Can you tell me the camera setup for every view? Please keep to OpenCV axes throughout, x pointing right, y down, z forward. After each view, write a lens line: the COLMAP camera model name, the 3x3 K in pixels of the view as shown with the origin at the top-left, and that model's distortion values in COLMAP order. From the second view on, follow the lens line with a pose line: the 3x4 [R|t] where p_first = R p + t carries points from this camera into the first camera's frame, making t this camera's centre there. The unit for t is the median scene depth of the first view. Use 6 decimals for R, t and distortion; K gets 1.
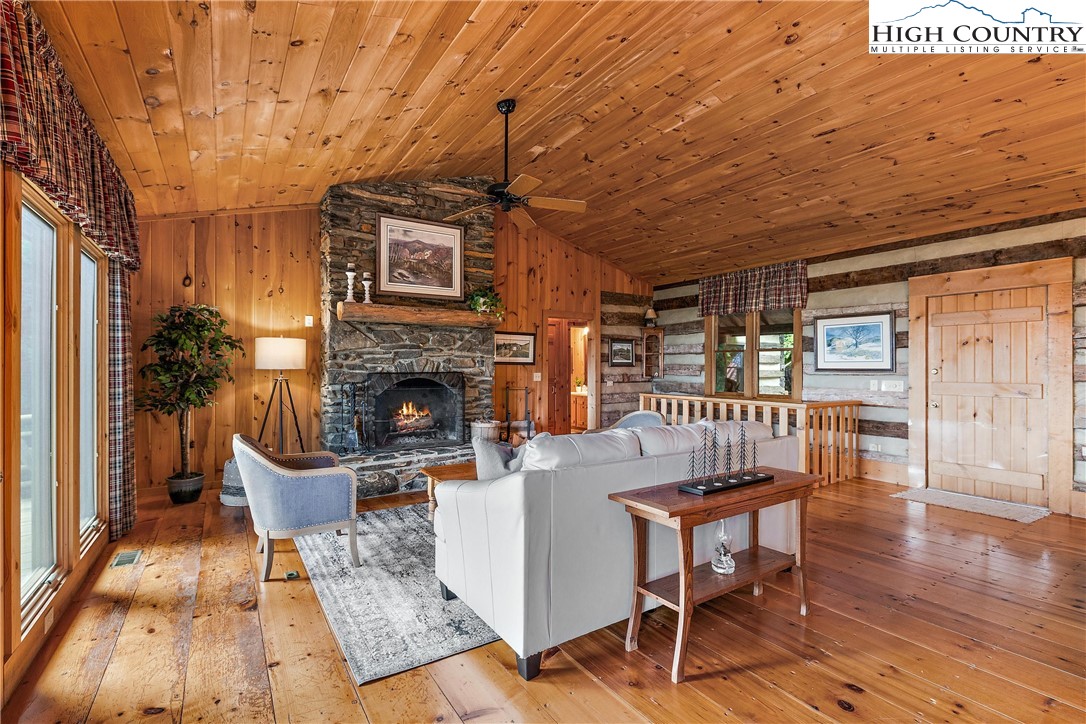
lens RADIAL K [[484.5, 0, 540.4], [0, 484.5, 367.2], [0, 0, 1]] dist [-0.005704, 0.001913]
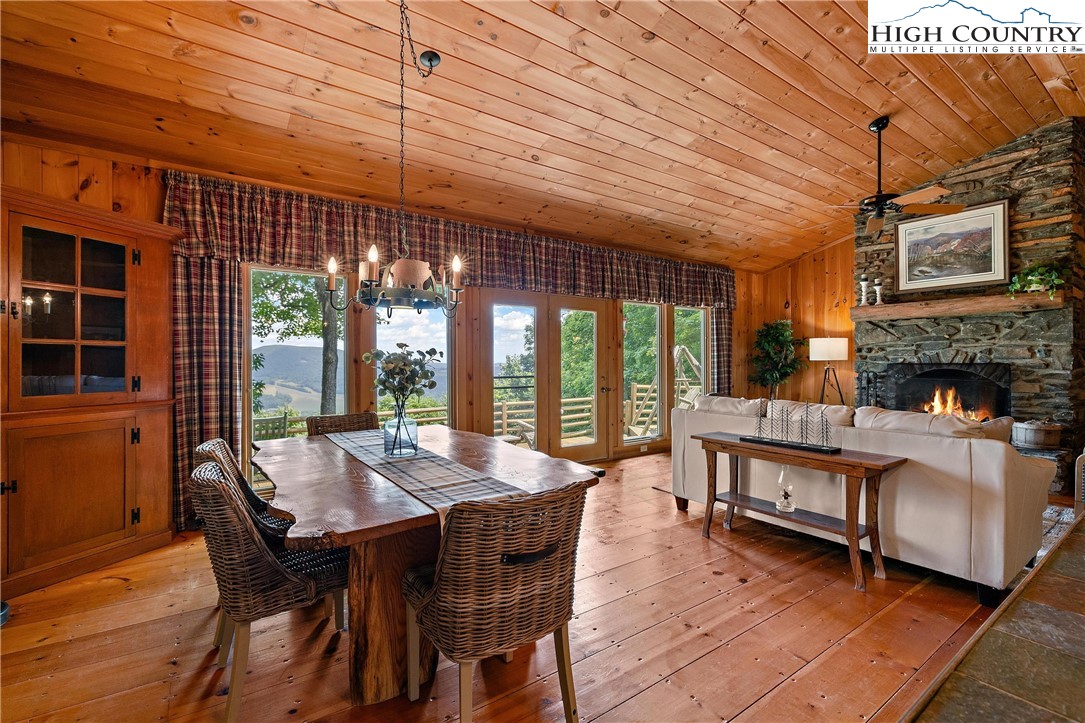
lens RADIAL K [[484.0, 0, 541.3], [0, 484.0, 361.5], [0, 0, 1]] dist [-0.005704, 0.001913]
pose [[0.030614, -0.001342, -0.999530, 0.758046], [-0.000541, 0.999999, -0.001359, 0.008655], [0.999531, 0.000582, 0.030613, 0.134192]]
